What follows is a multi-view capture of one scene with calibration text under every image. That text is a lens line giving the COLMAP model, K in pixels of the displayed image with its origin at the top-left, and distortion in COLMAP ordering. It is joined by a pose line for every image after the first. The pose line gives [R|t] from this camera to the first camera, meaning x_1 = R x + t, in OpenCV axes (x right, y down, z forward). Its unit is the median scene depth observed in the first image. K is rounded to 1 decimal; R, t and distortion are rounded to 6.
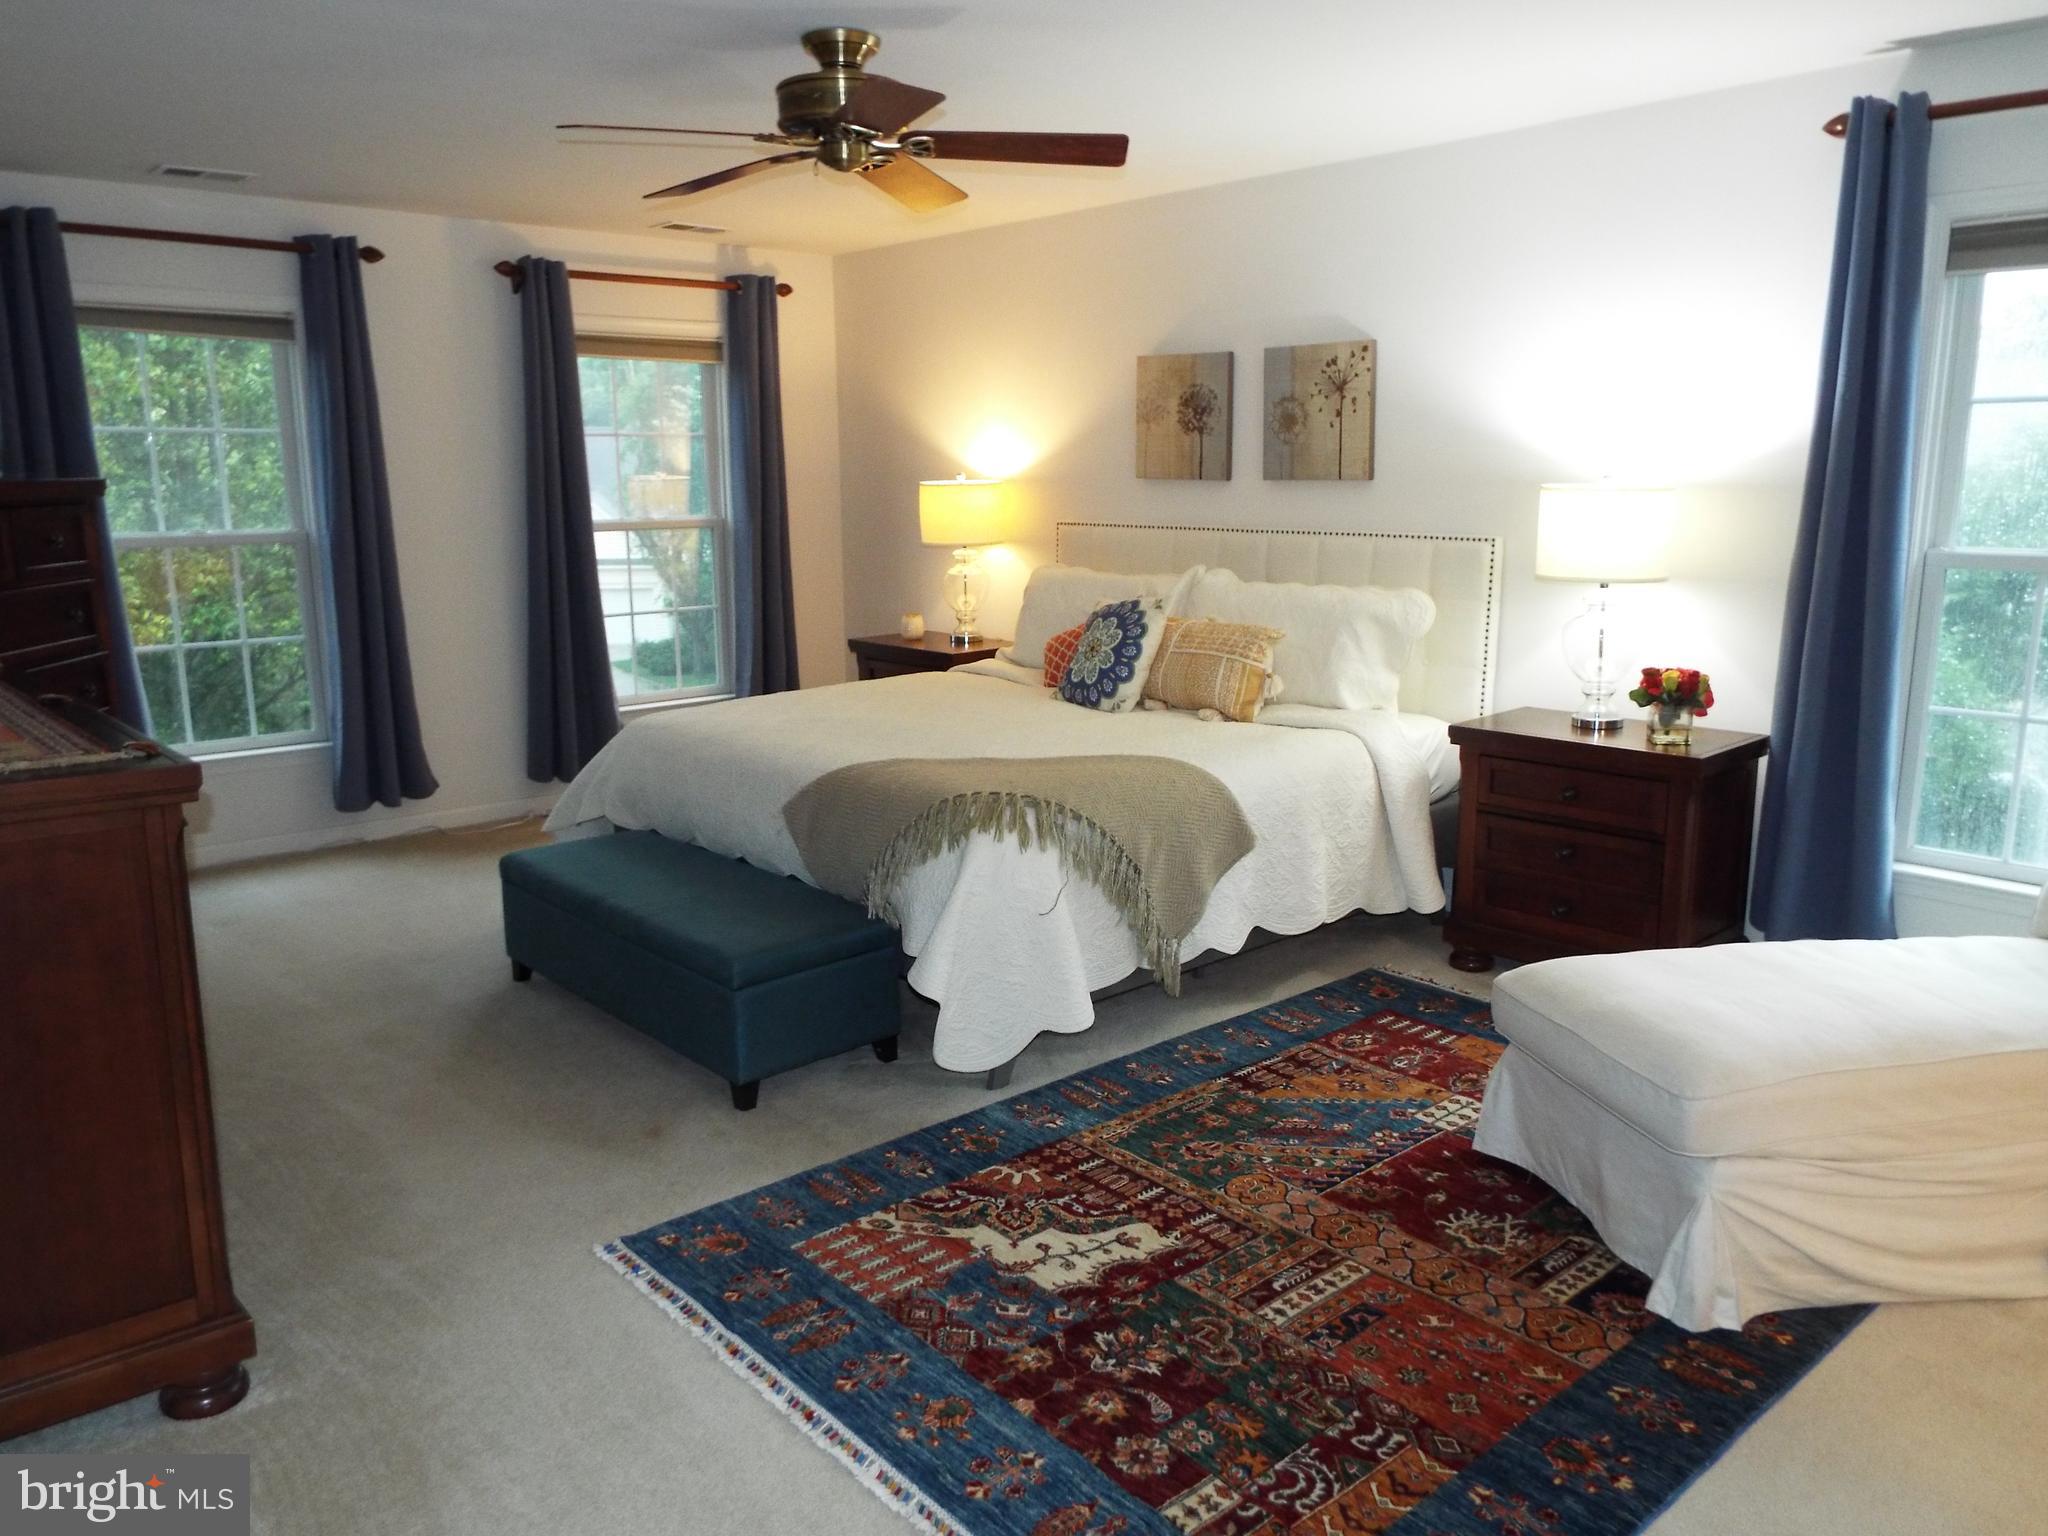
lens RADIAL K [[1514.1, 0, 1001.2], [0, 1514.1, 748.9], [0, 0, 1]] dist [-0.024806, 0.030779]
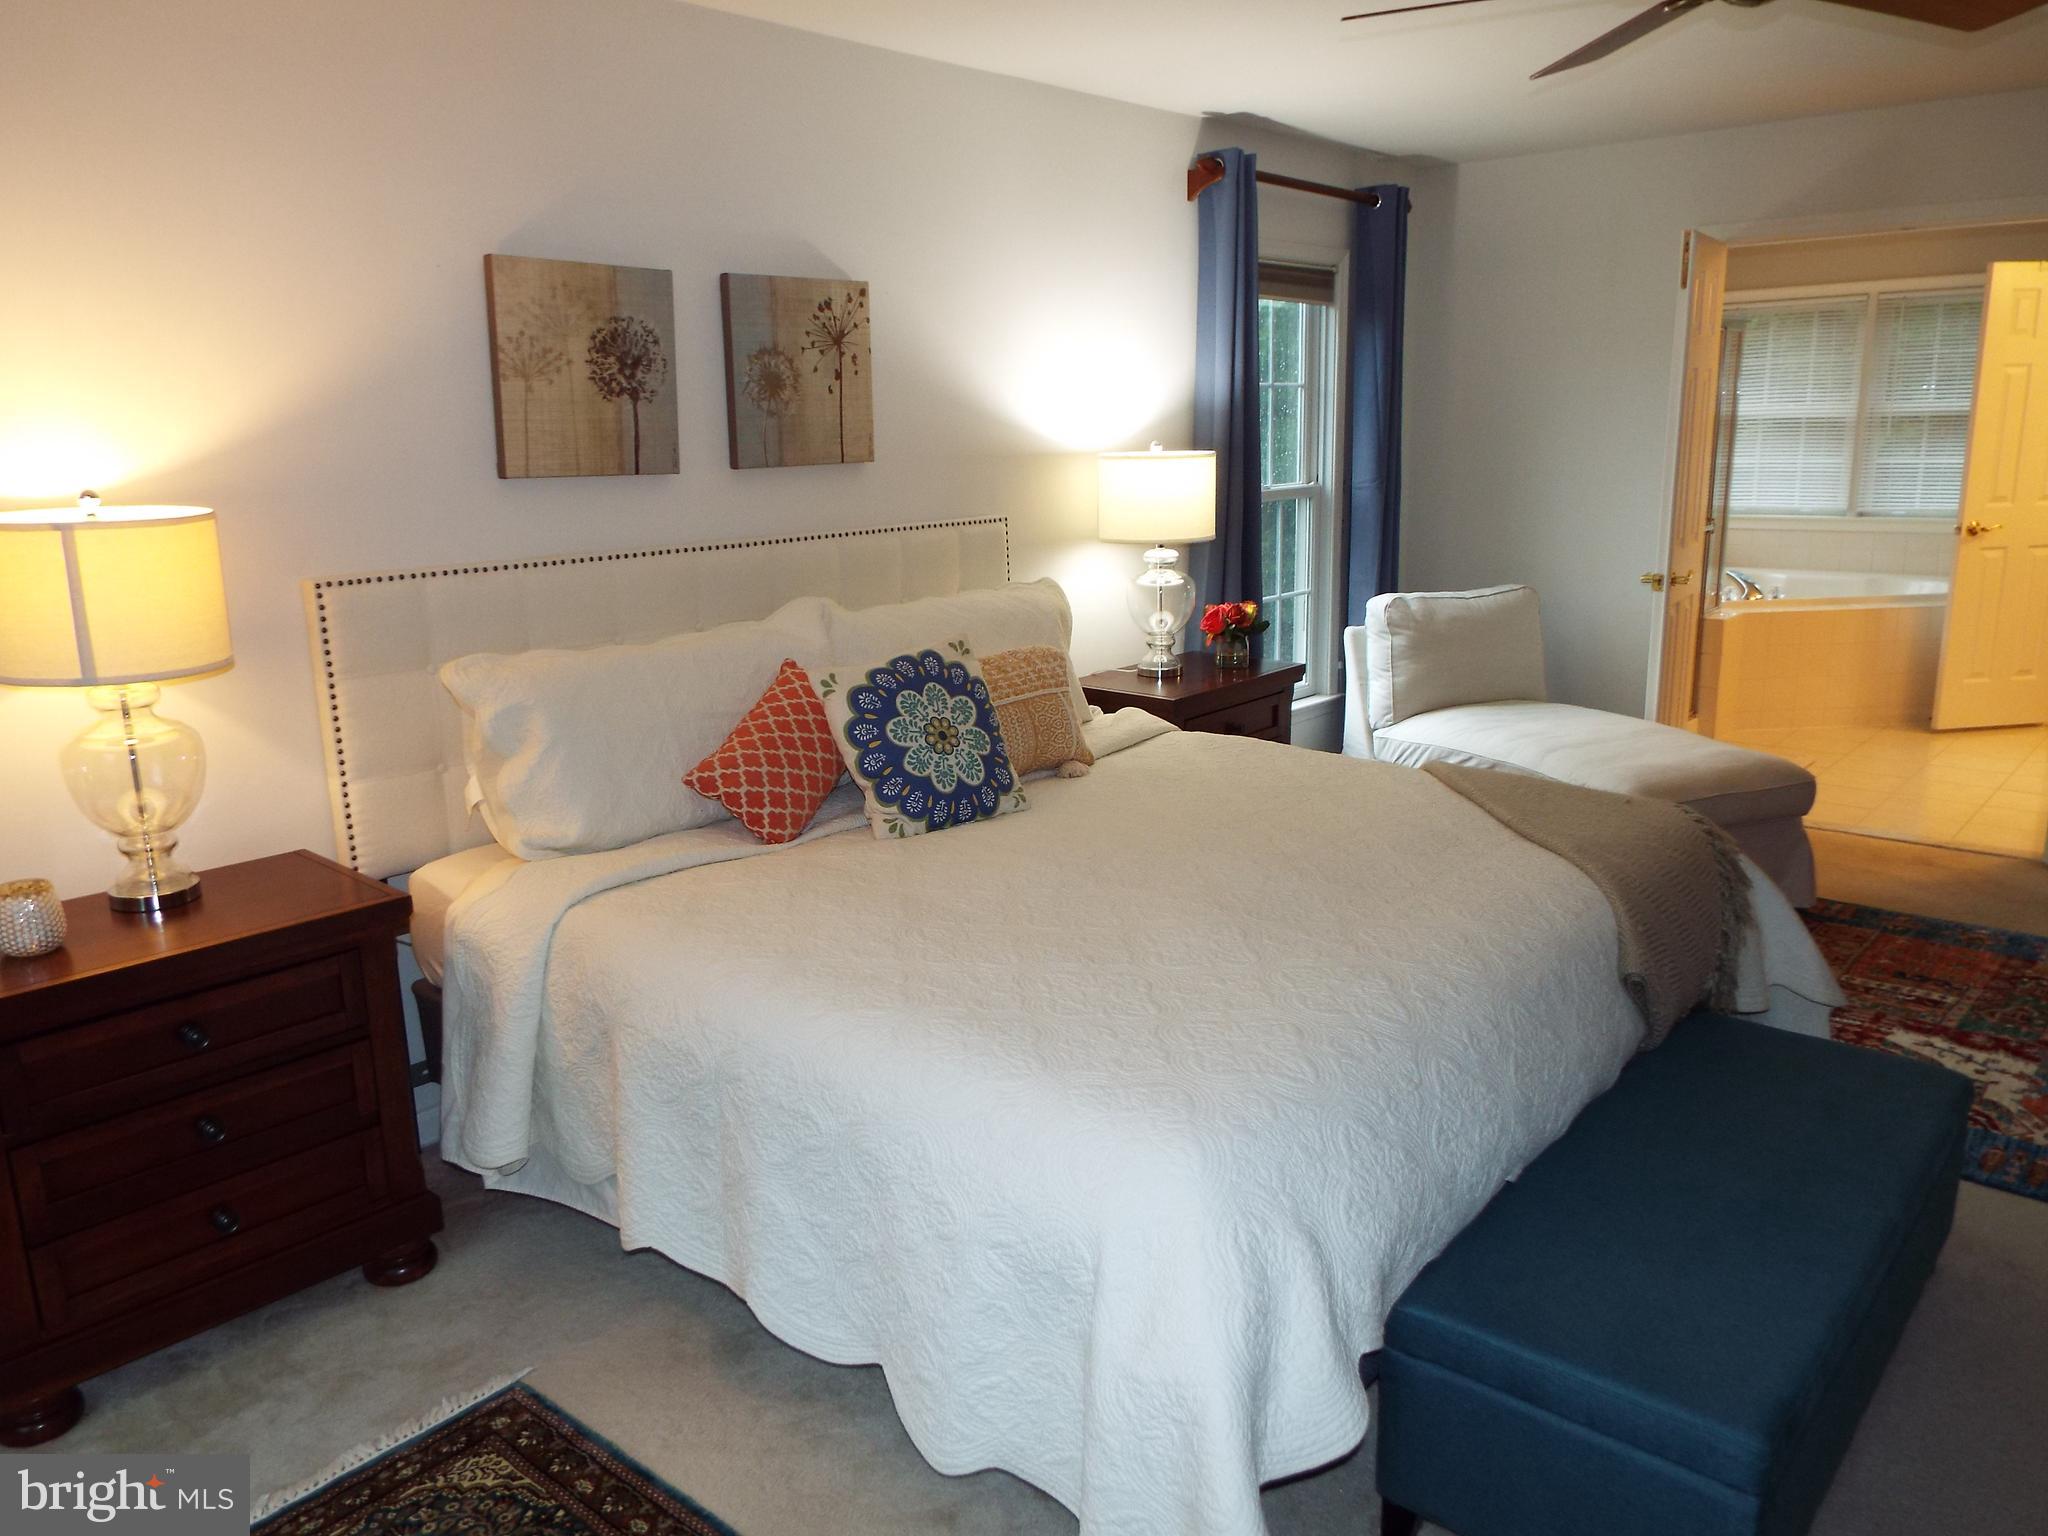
lens RADIAL K [[1514.1, 0, 1001.2], [0, 1514.1, 748.9], [0, 0, 1]] dist [-0.024806, 0.030779]
pose [[-0.138941, -0.203974, 0.969067, -0.546108], [0.205111, 0.951411, 0.229665, -0.196927], [-0.968827, 0.230676, -0.090353, 1.010976]]
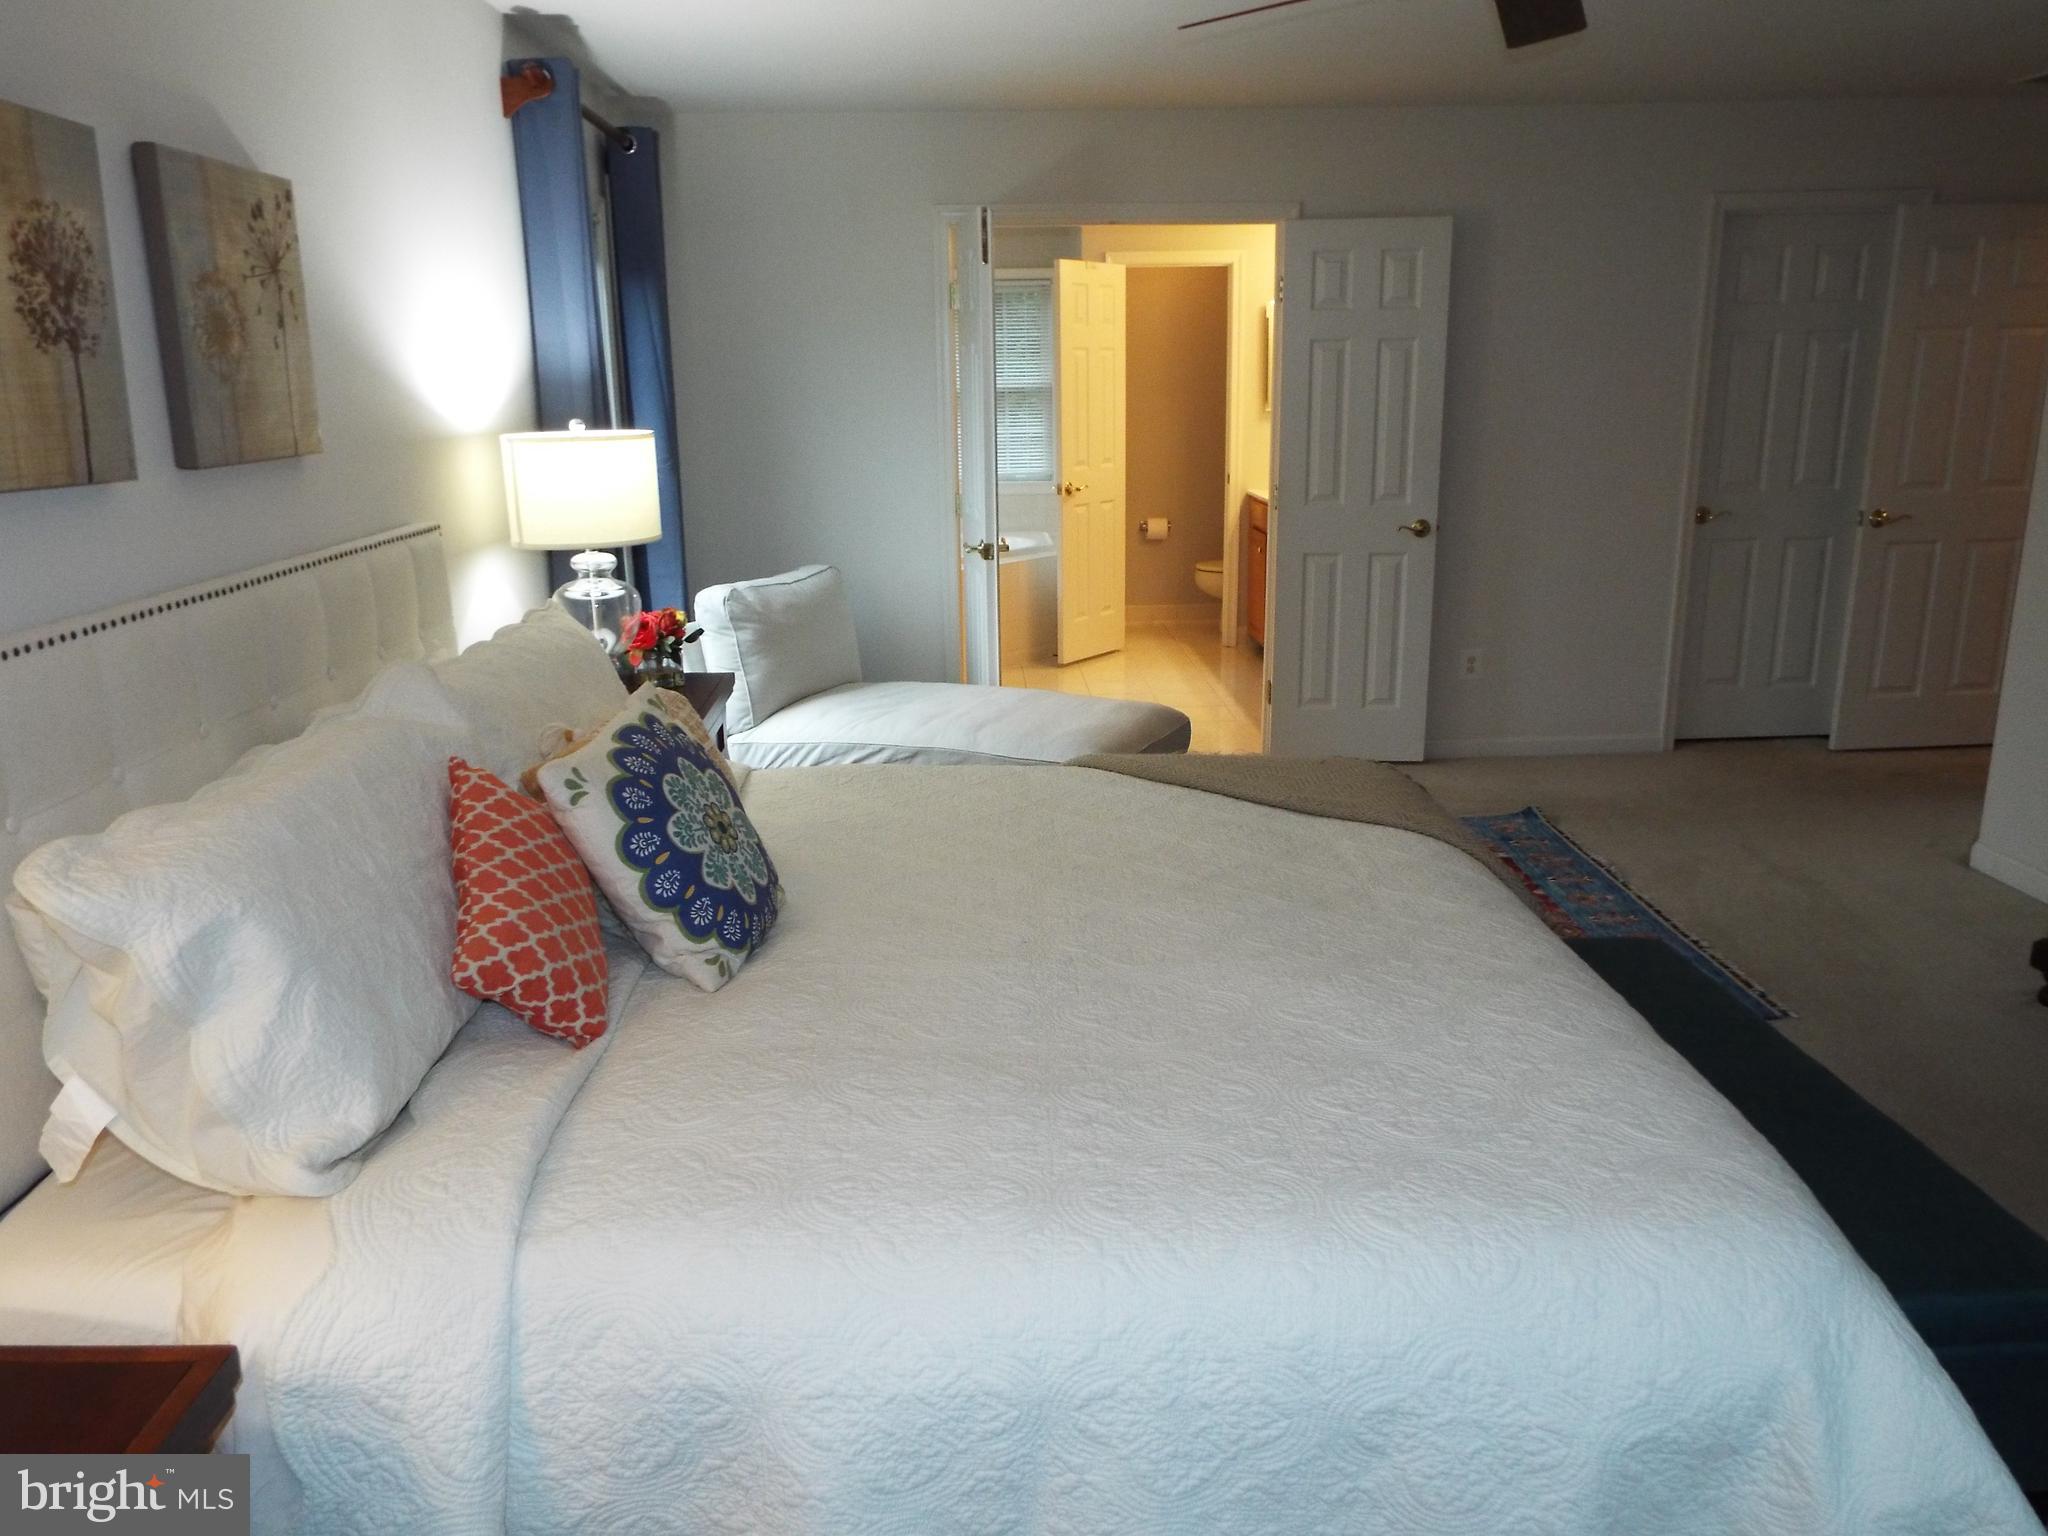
lens RADIAL K [[1497.0, 0, 1024.0], [0, 1497.0, 768.0], [0, 0, 1]] dist [-0.002017, -0.033397]
pose [[-0.787214, -0.141289, 0.600277, -0.275929], [0.131584, 0.912499, 0.387339, -0.240151], [-0.602479, 0.383905, -0.699740, 1.224961]]
